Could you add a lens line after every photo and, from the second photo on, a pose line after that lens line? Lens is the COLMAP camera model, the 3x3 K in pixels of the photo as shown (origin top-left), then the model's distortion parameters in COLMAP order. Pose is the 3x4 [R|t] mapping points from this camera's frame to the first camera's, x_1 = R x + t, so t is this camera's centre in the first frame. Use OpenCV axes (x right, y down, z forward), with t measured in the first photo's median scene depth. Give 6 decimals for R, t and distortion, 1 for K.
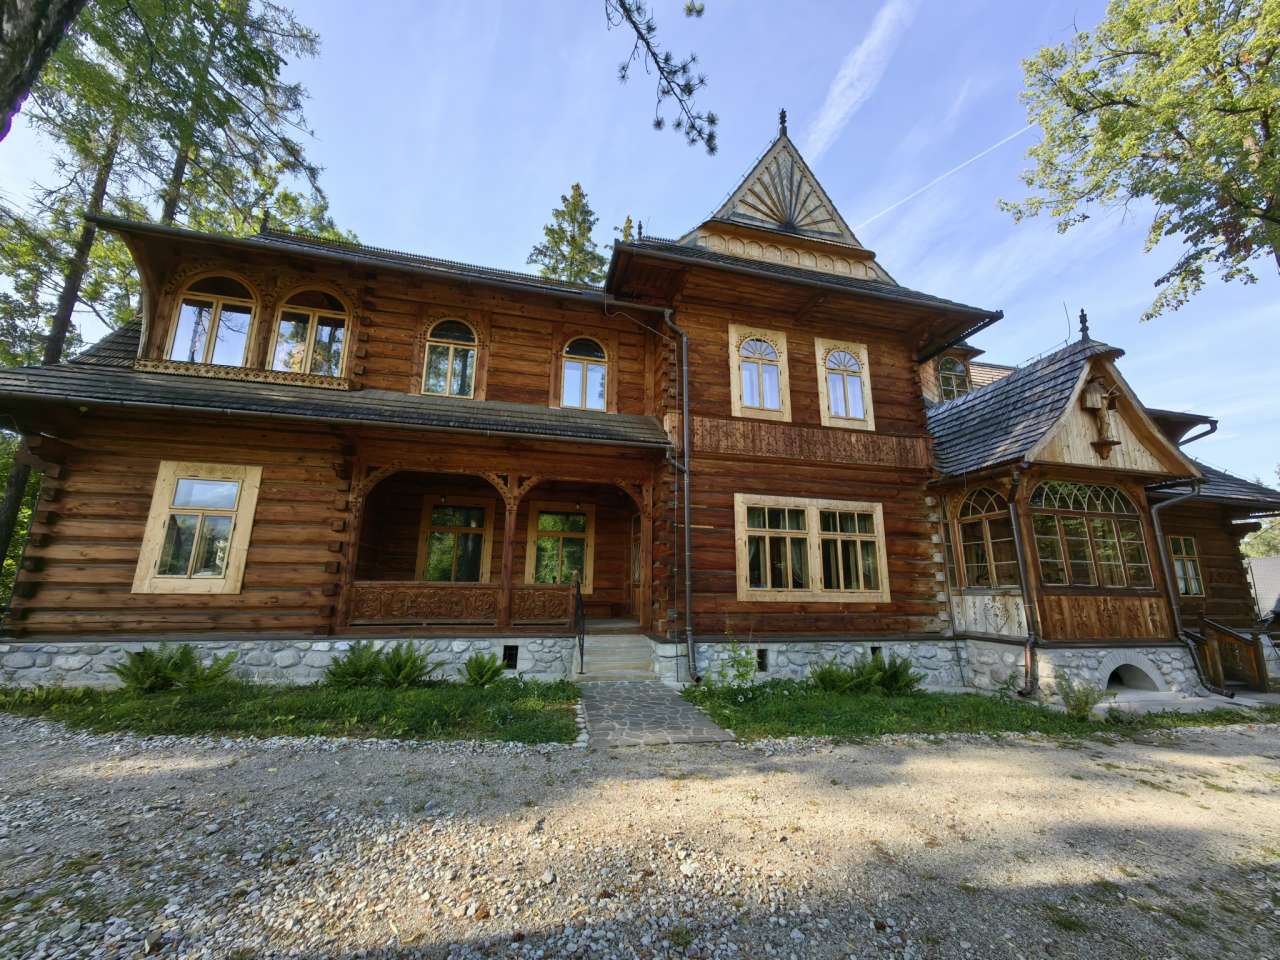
lens RADIAL K [[490.9, 0, 642.9], [0, 490.9, 481.3], [0, 0, 1]] dist [0.004165, 0.000734]
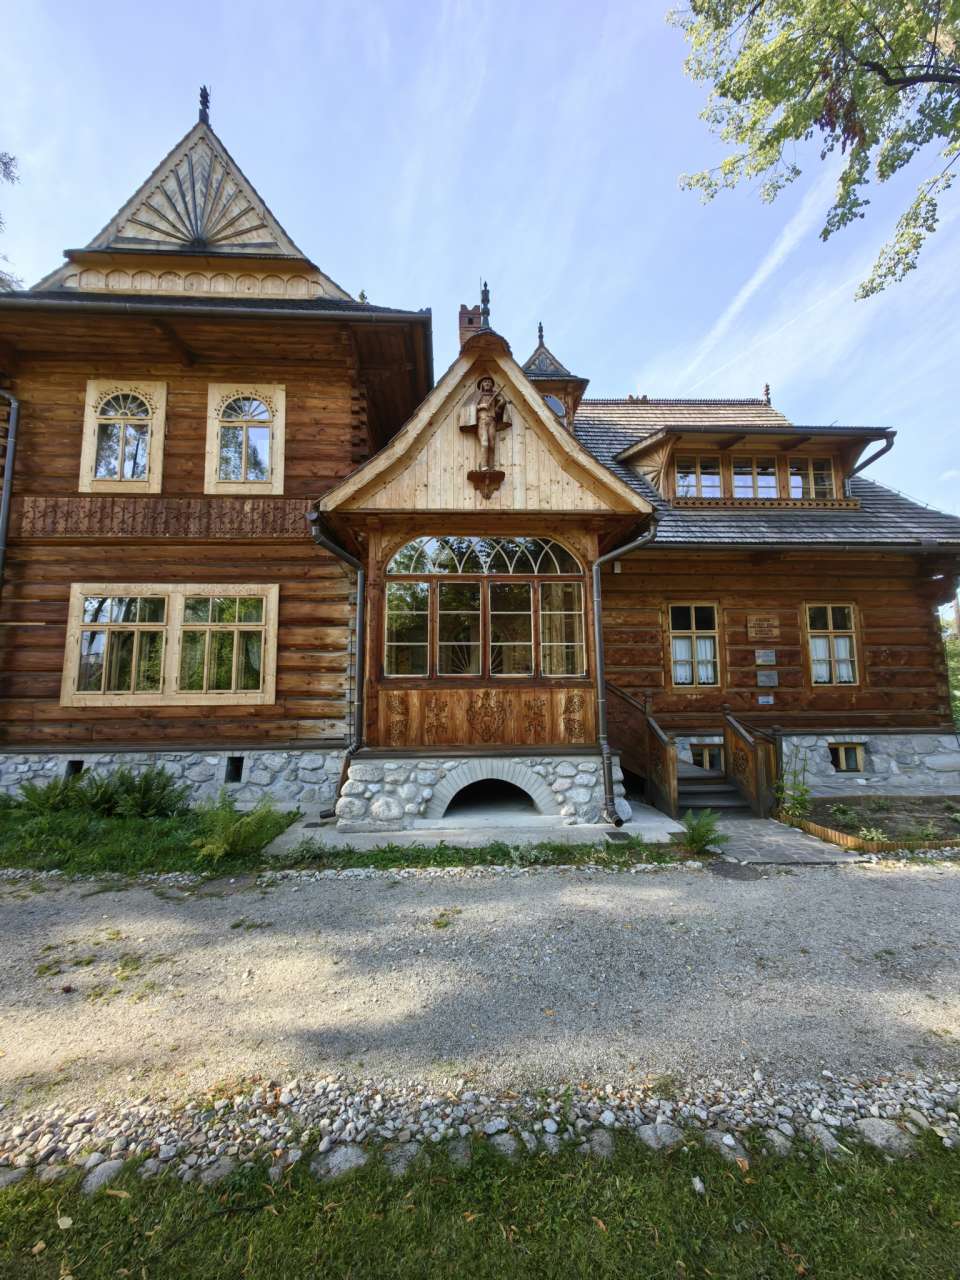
lens RADIAL K [[490.9, 0, 476.2], [0, 490.9, 639.8], [0, 0, 1]] dist [0.004165, 0.000734]
pose [[0.980226, -0.047352, -0.192130, 0.997430], [0.066775, 0.993148, 0.095908, 0.083222], [0.186272, -0.106841, 0.976672, 0.271107]]
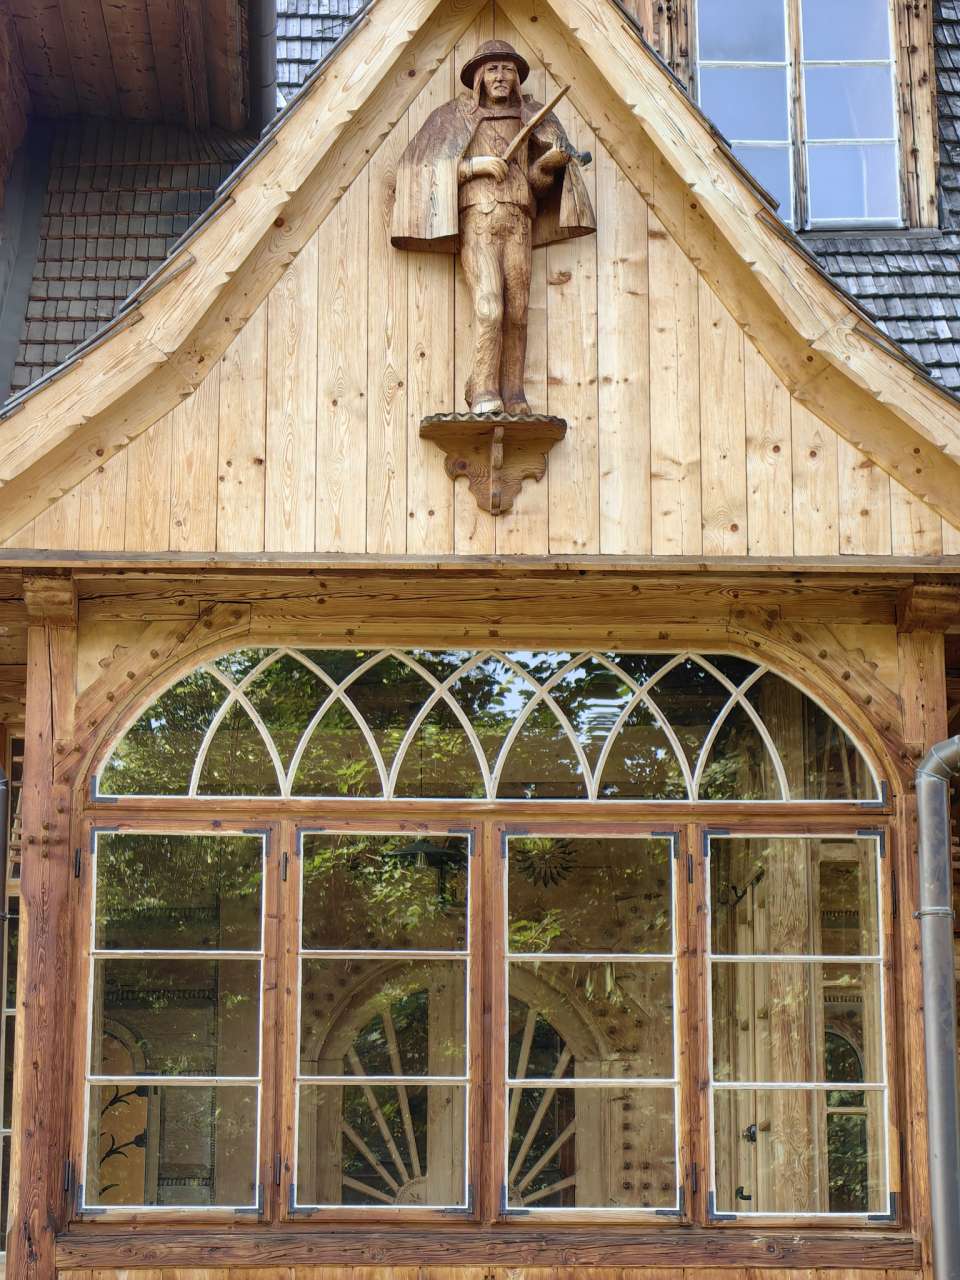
lens RADIAL K [[3618.0, 0, 478.3], [0, 3618.0, 640.5], [0, 0, 1]] dist [0.140901, 0.000000]
pose [[0.981309, -0.059979, -0.182853, 1.116636], [0.059143, 0.998199, -0.010024, 0.013459], [0.183125, -0.000978, 0.983089, -0.305821]]
